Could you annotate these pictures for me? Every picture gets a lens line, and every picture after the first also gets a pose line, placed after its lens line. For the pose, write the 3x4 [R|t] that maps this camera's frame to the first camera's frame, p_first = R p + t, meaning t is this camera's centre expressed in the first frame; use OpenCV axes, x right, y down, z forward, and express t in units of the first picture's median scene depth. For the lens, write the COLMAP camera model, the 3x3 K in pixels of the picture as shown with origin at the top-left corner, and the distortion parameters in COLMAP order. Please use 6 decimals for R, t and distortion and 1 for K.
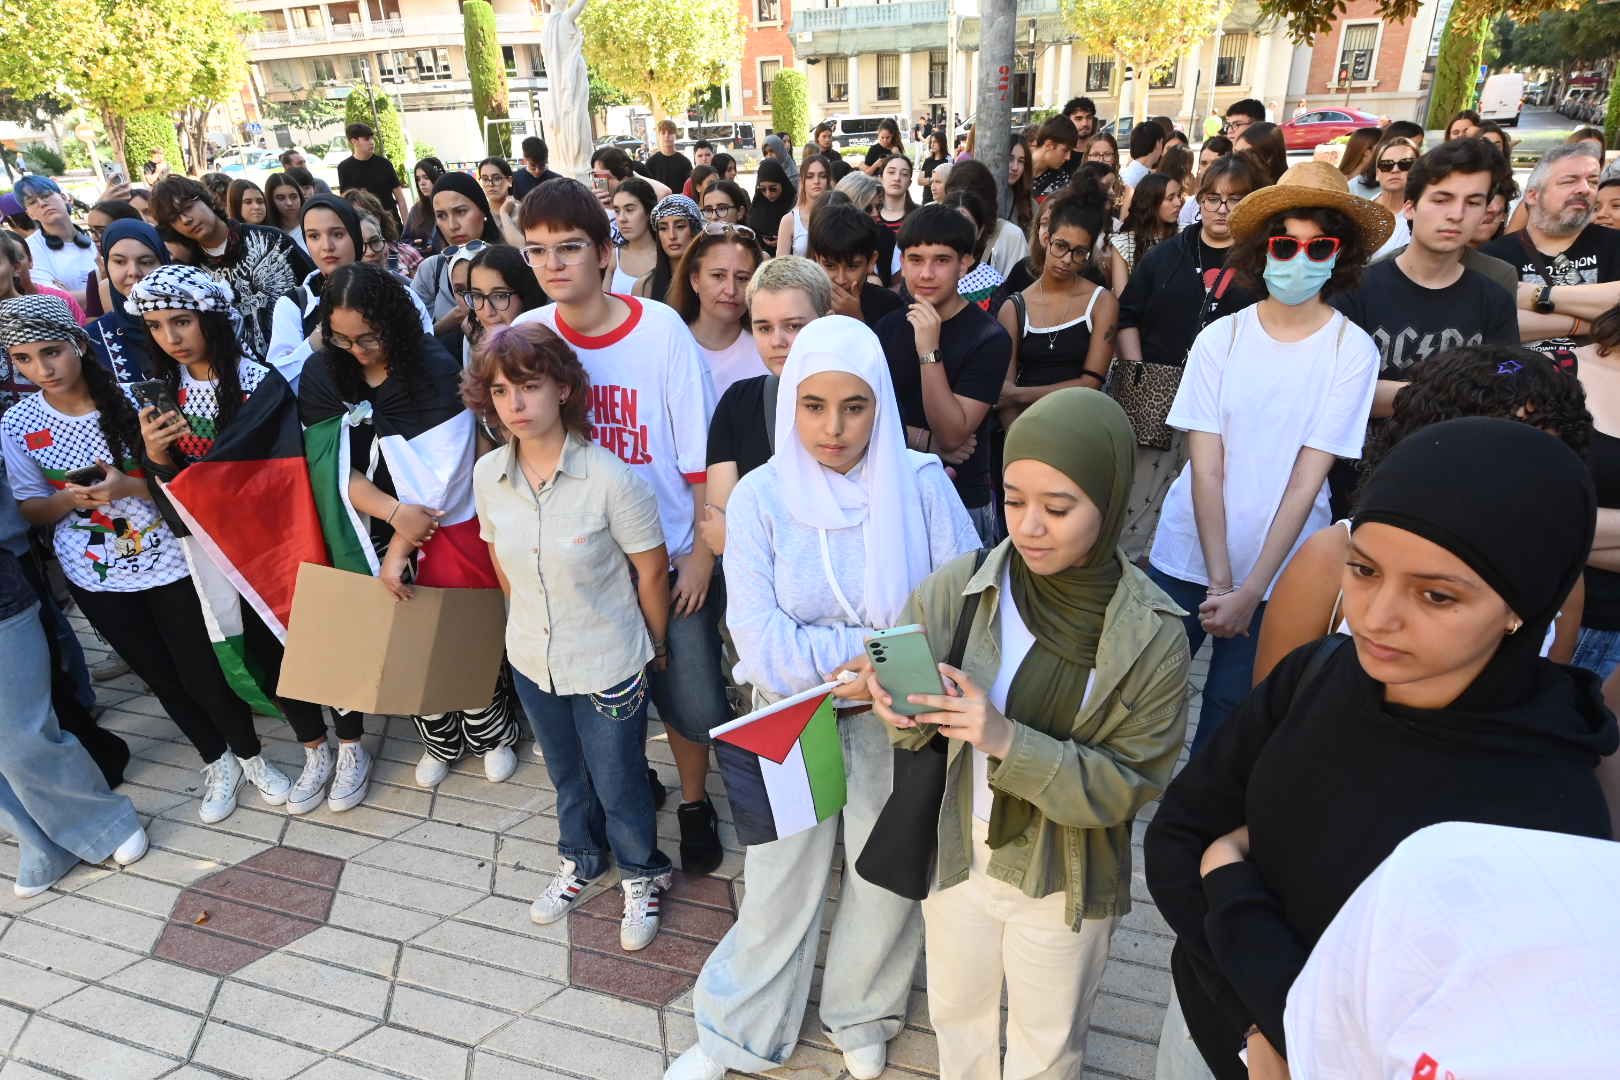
lens RADIAL K [[958.5, 0, 815.4], [0, 958.5, 584.9], [0, 0, 1]] dist [-0.000723, -0.001933]
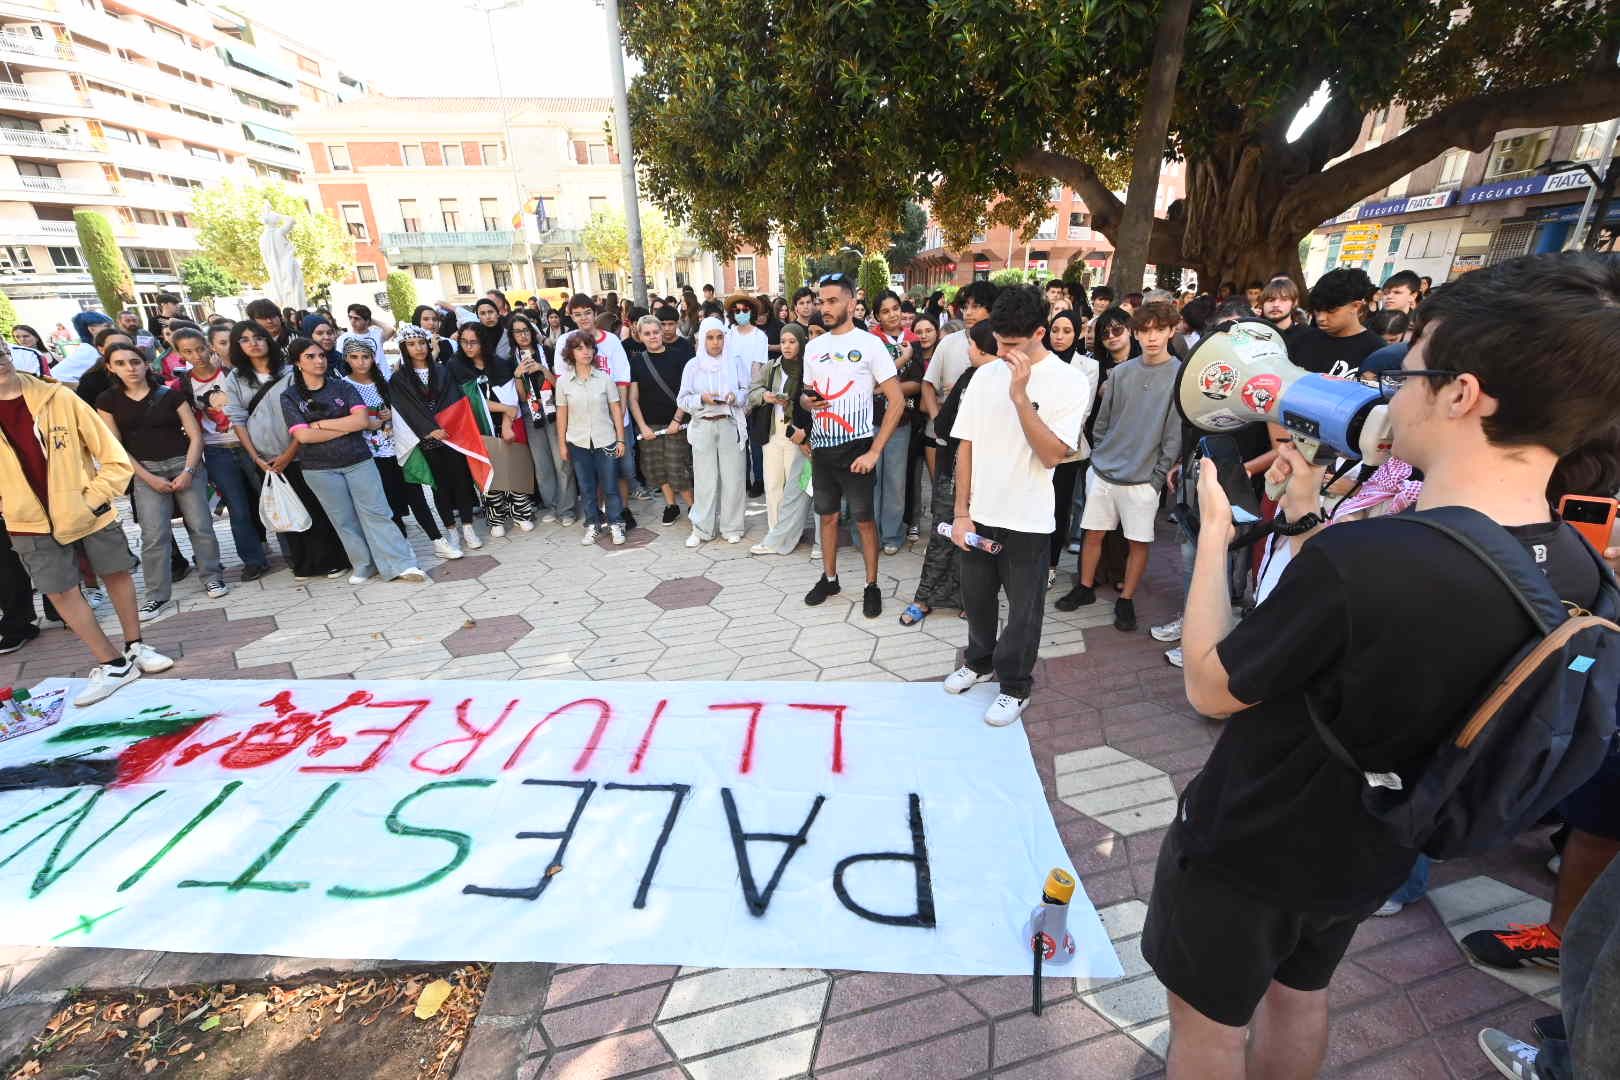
lens RADIAL K [[633.3, 0, 802.7], [0, 633.3, 545.0], [0, 0, 1]] dist [-0.006022, -0.000580]
pose [[0.854453, -0.179638, 0.487485, -0.048412], [0.225065, 0.973690, -0.035685, 0.041656], [-0.468249, 0.140206, 0.872402, -0.070755]]
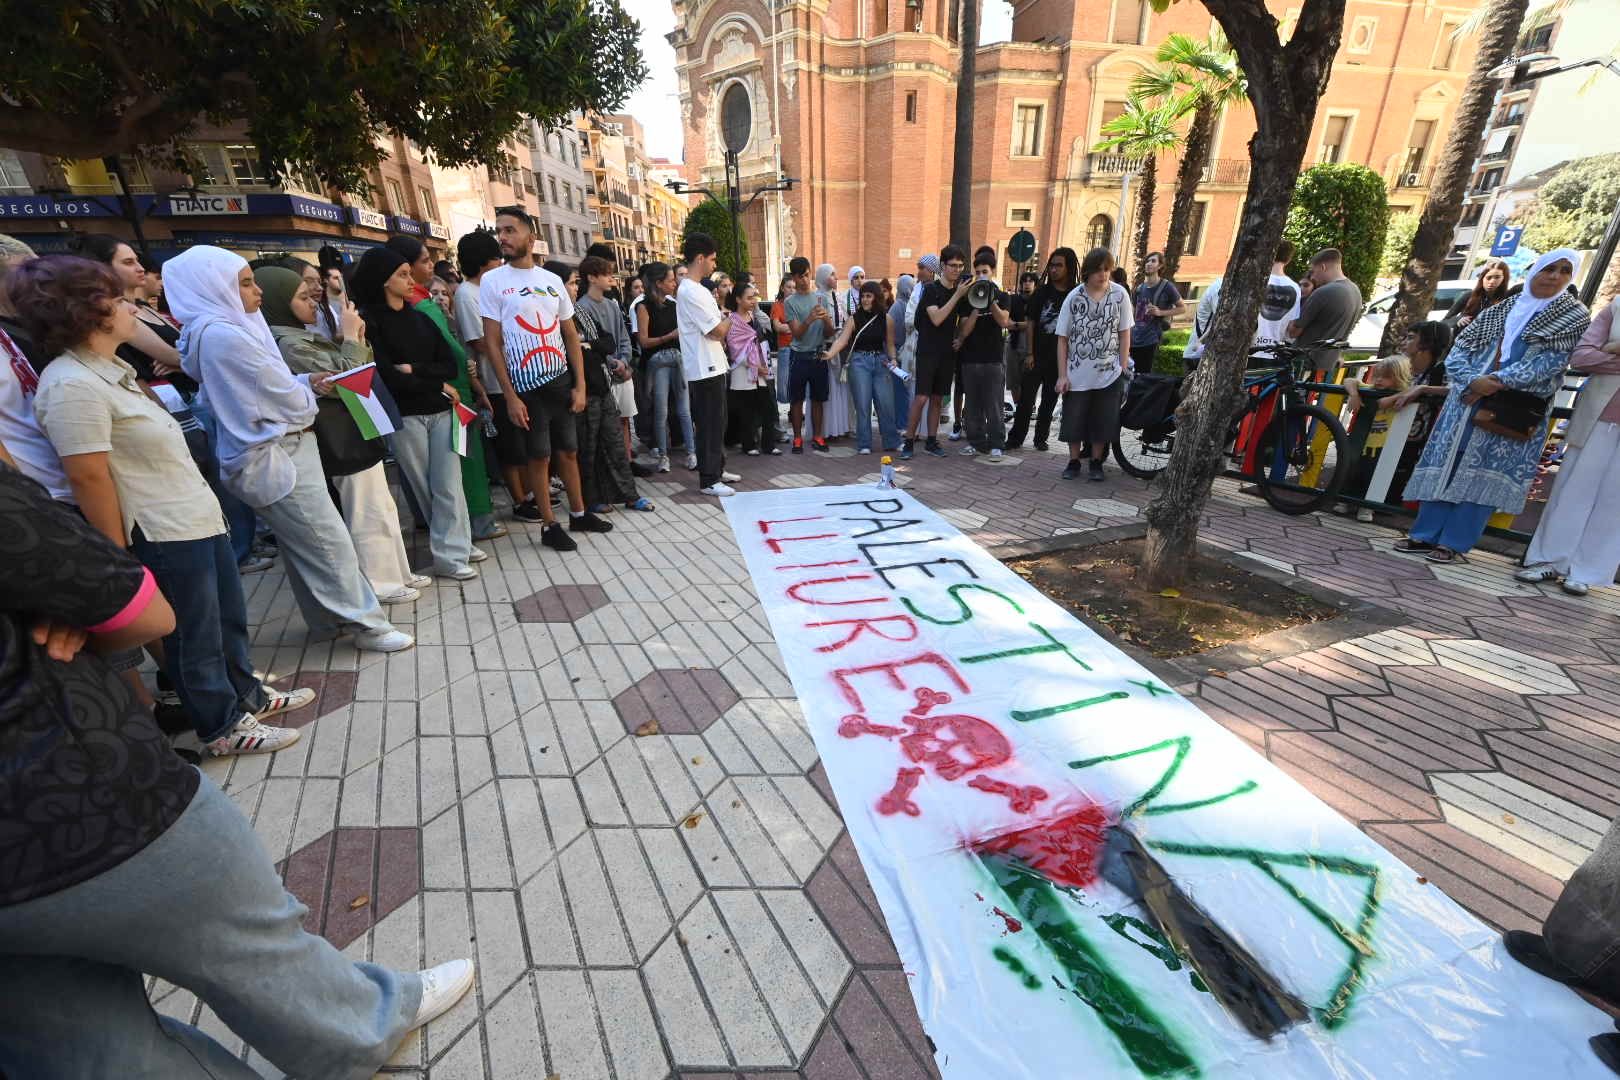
lens RADIAL K [[637.7, 0, 804.2], [0, 637.7, 578.9], [0, 0, 1]] dist [-0.005708, -0.000214]
pose [[-0.724017, -0.231494, 0.649777, -0.098475], [0.349116, 0.689461, 0.634635, -0.009268], [-0.594910, 0.686334, -0.418363, 0.060308]]
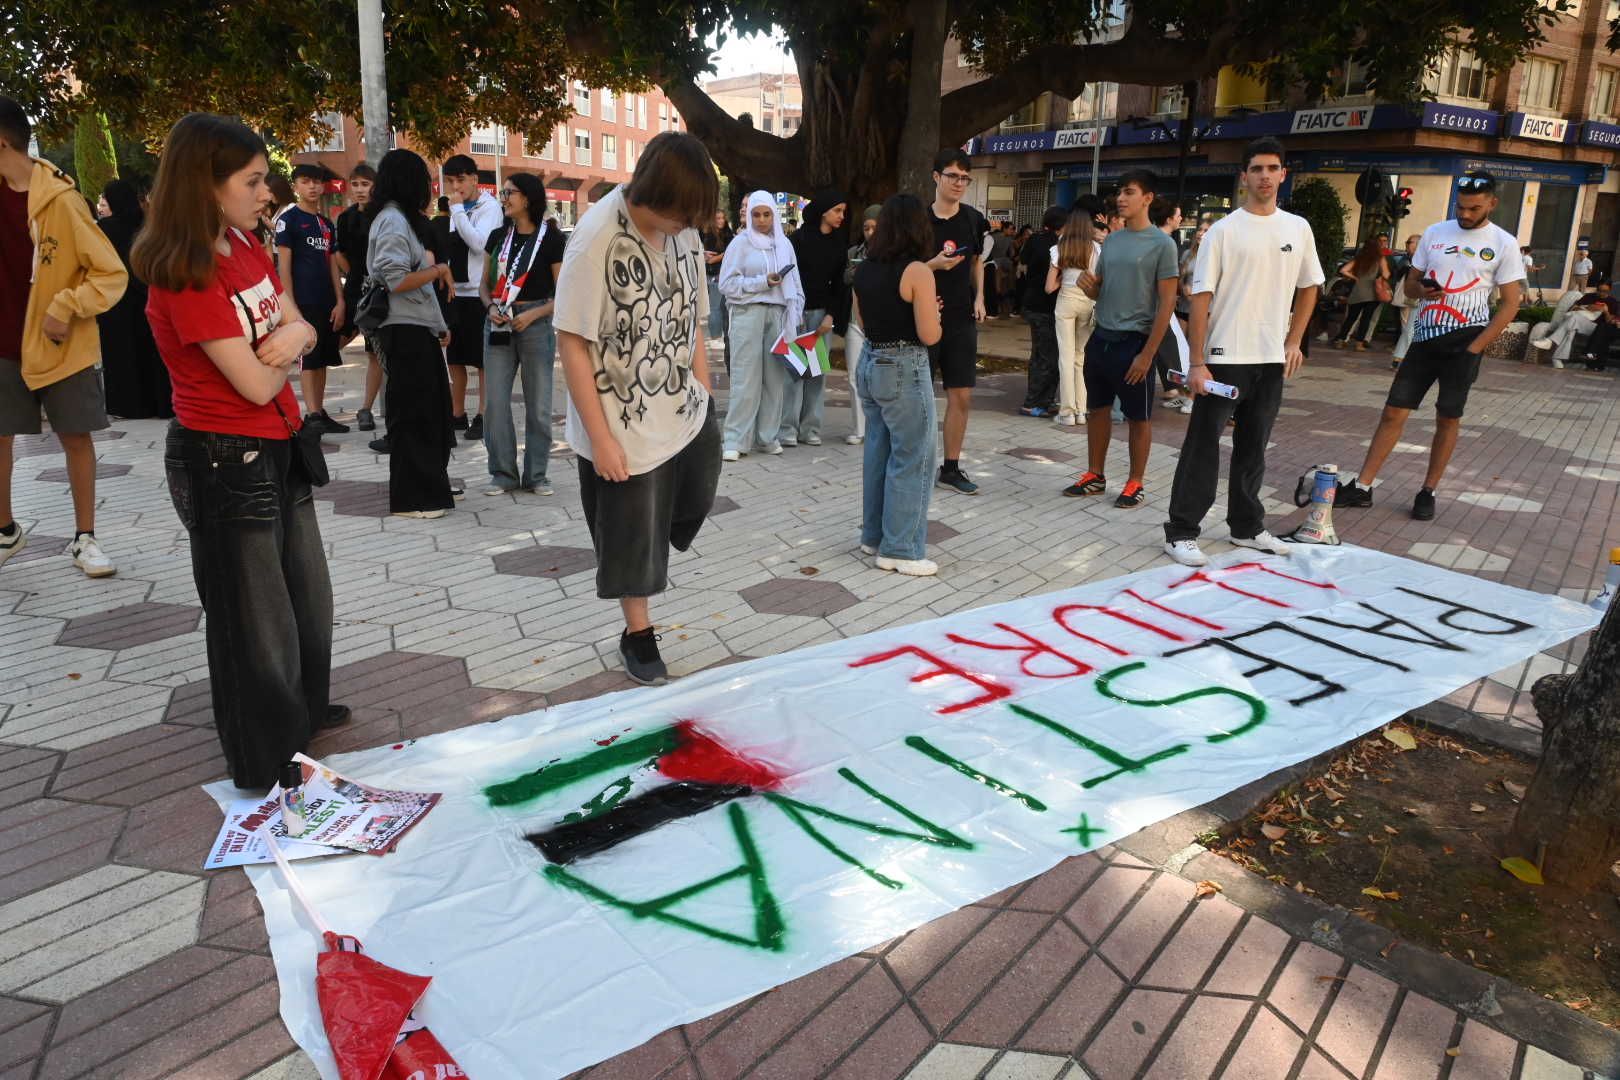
lens RADIAL K [[1085.5, 0, 818.6], [0, 1085.5, 523.7], [0, 0, 1]] dist [-0.038386, 0.007875]
pose [[0.353349, -0.198416, 0.914208, -0.155538], [0.381854, 0.922721, 0.052674, 0.027059], [-0.854010, 0.330481, 0.401808, -0.006268]]
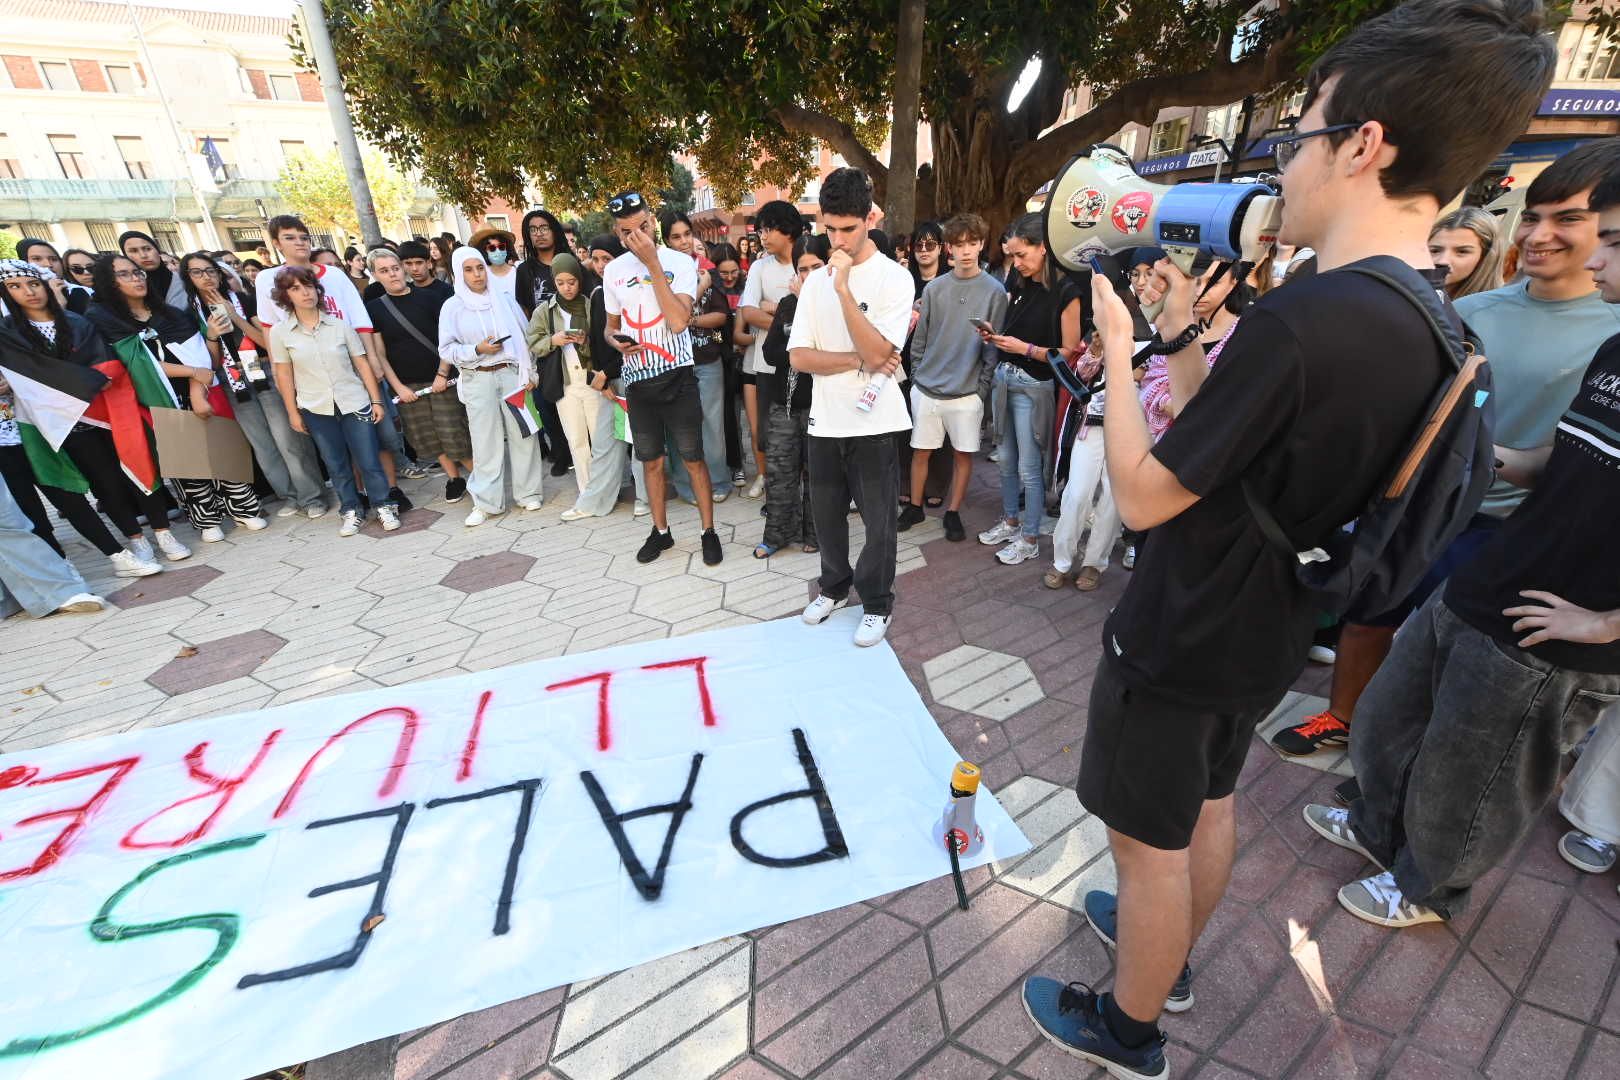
lens RADIAL K [[640.0, 0, 804.2], [0, 640.0, 538.8], [0, 0, 1]] dist [-0.008330, 0.000238]
pose [[0.643060, -0.298911, 0.705072, -0.049076], [0.343860, 0.935353, 0.082921, 0.045083], [-0.684277, 0.189123, 0.704271, -0.062510]]
